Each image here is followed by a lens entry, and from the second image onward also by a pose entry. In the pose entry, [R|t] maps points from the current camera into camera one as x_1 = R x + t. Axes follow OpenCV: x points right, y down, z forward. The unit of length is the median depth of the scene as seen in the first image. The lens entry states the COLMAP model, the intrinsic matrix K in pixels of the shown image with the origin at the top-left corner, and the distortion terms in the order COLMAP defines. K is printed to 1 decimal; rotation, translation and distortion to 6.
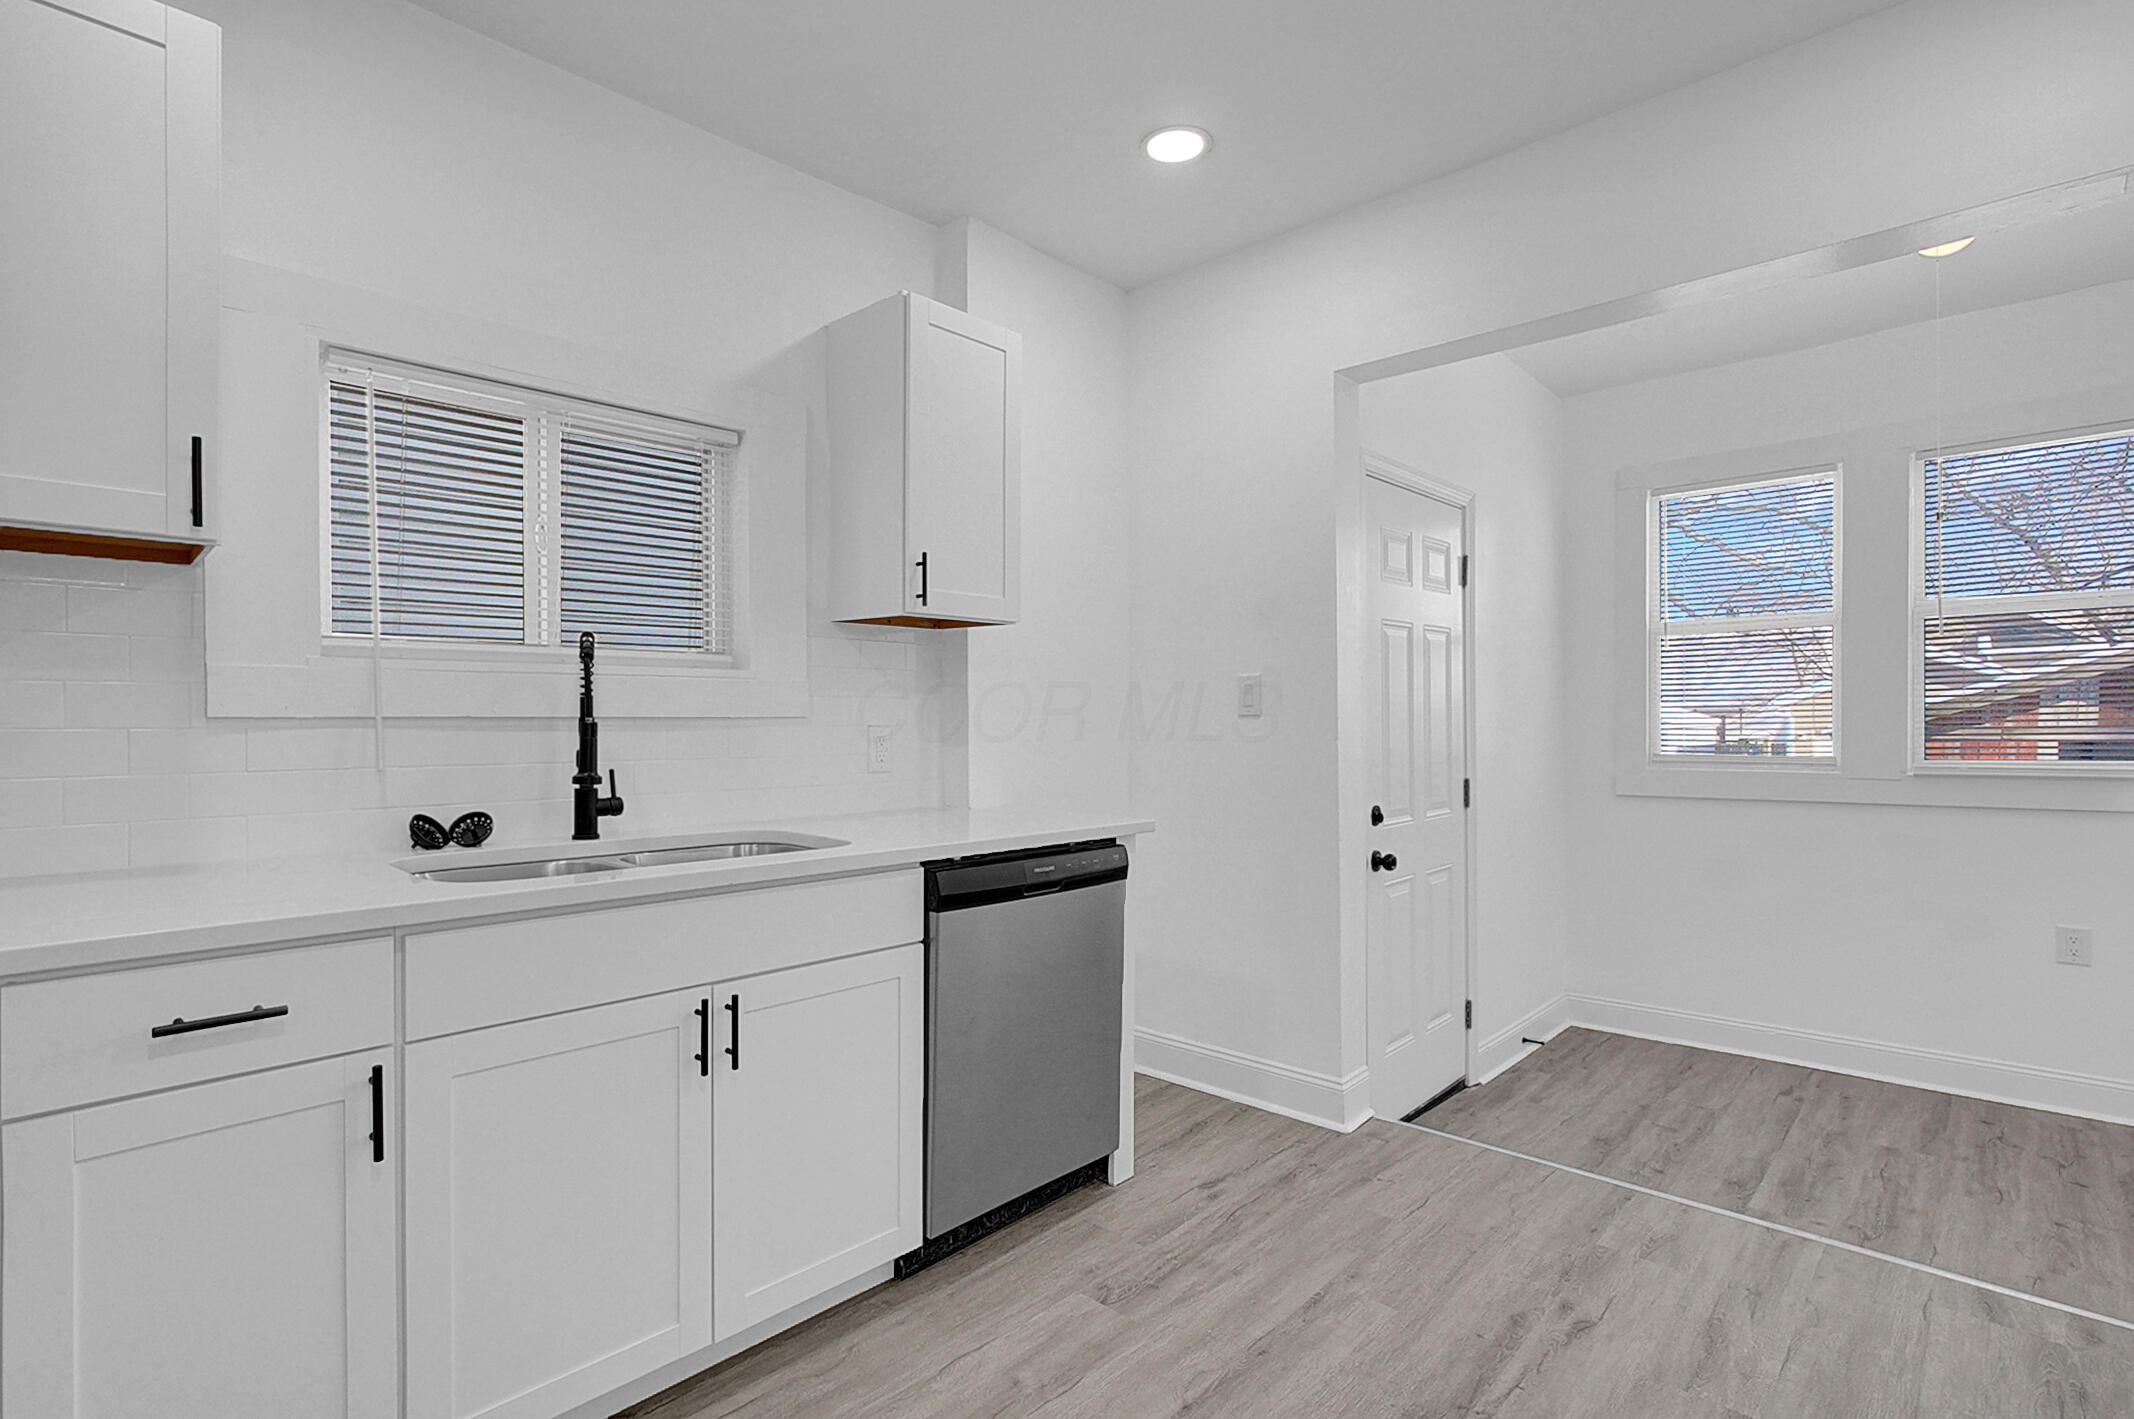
lens RADIAL K [[1014.1, 0, 1059.2], [0, 1014.1, 718.5], [0, 0, 1]] dist [0.001151, 0.001128]
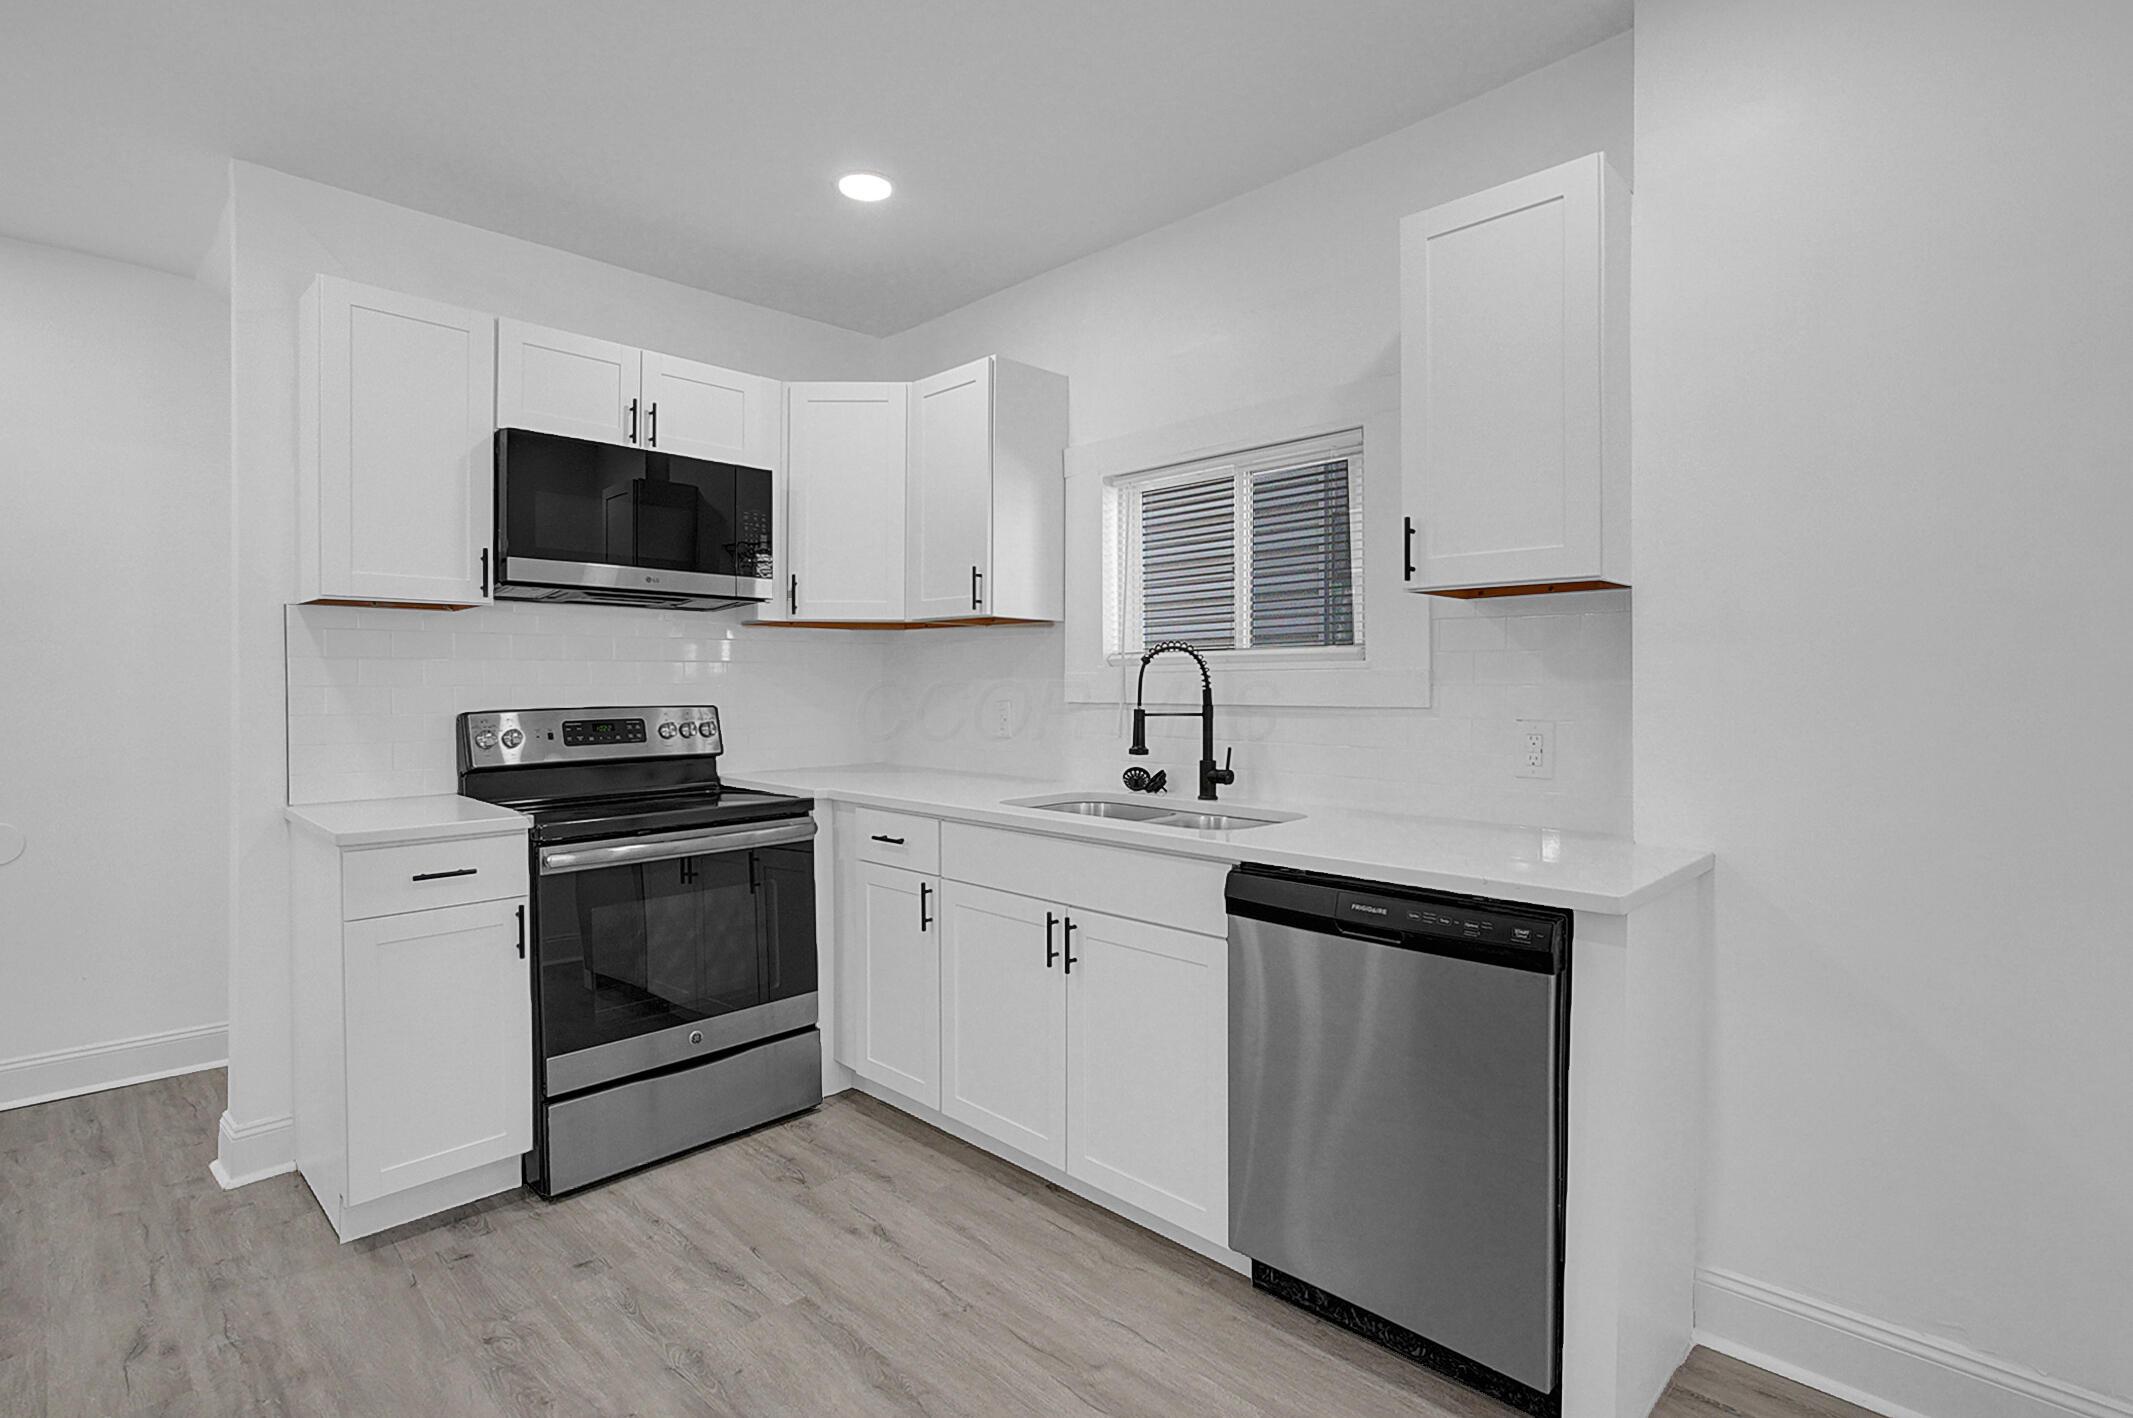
lens RADIAL K [[1013.6, 0, 1058.0], [0, 1013.6, 693.5], [0, 0, 1]] dist [0.001151, 0.001128]
pose [[-0.008840, 0.004989, -0.999948, 0.687844], [-0.001289, 0.999987, 0.005001, -0.018617], [0.999960, 0.001334, -0.008834, 0.686749]]
